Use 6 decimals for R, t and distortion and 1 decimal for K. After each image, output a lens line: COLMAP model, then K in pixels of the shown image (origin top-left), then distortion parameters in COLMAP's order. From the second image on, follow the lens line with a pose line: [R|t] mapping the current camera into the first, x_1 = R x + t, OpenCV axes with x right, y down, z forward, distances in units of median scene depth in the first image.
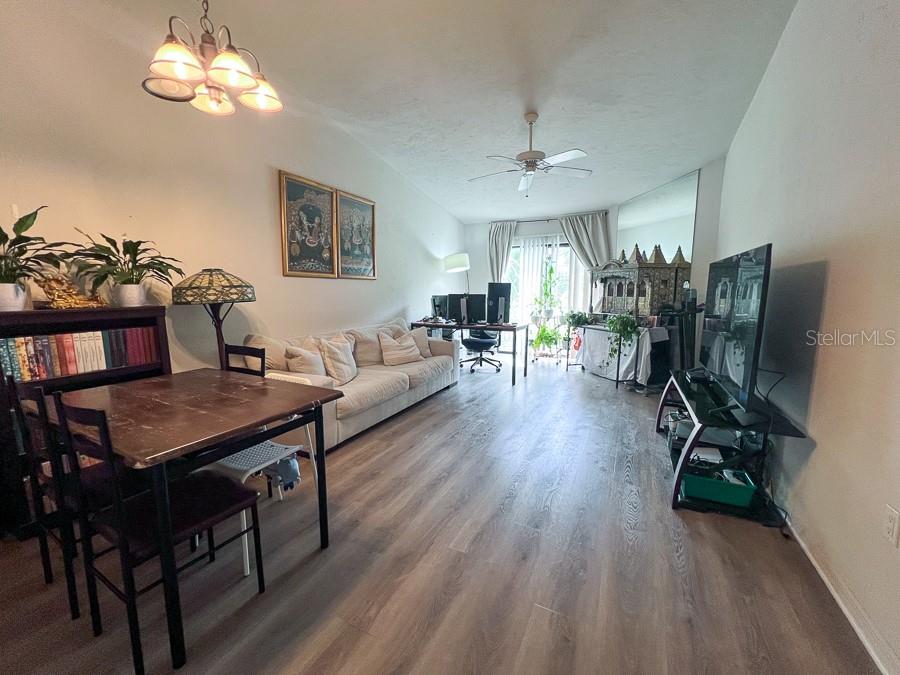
lens RADIAL K [[364.7, 0, 442.6], [0, 364.7, 338.7], [0, 0, 1]] dist [-0.000024, -0.000048]
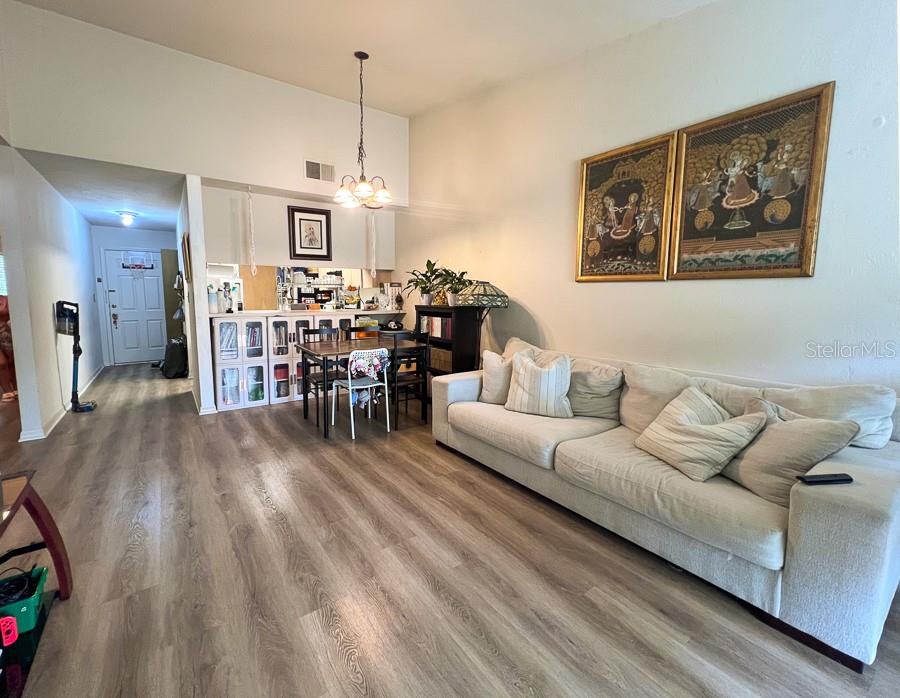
lens RADIAL K [[385.1, 0, 421.7], [0, 385.1, 333.5], [0, 0, 1]] dist [0.000964, -0.000547]
pose [[-0.476149, 0.082718, -0.875465, 0.442251], [-0.125362, 0.979012, 0.160684, -0.122914], [0.870383, 0.186260, -0.455786, 0.898087]]
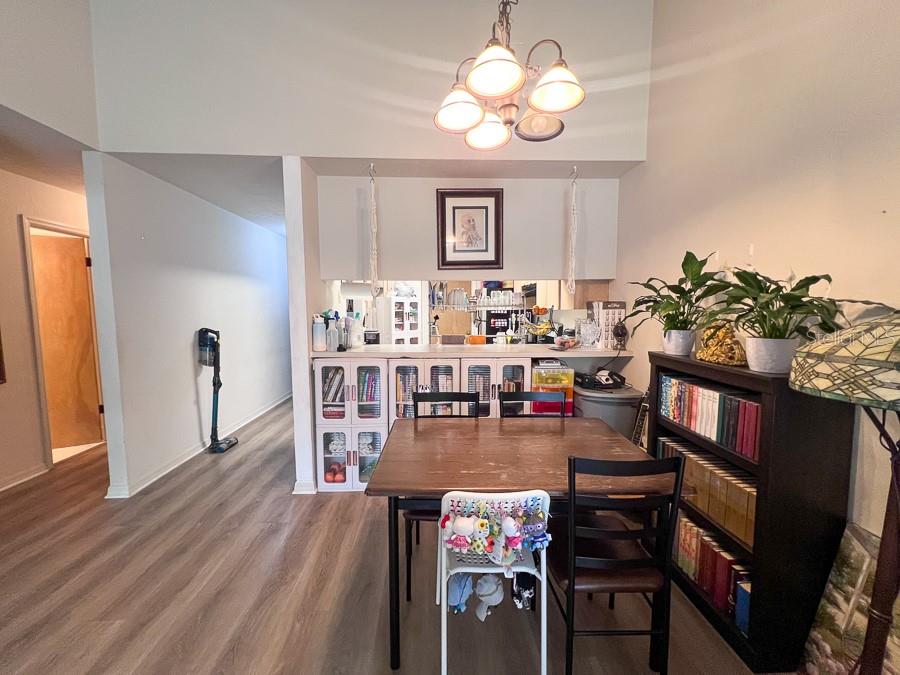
lens RADIAL K [[364.7, 0, 442.9], [0, 364.7, 336.7], [0, 0, 1]] dist [-0.000024, -0.000048]
pose [[-0.868837, 0.039869, -0.493490, -0.020921], [-0.069531, 0.977048, 0.201352, -0.122635], [0.490191, 0.209255, -0.846123, 0.648025]]
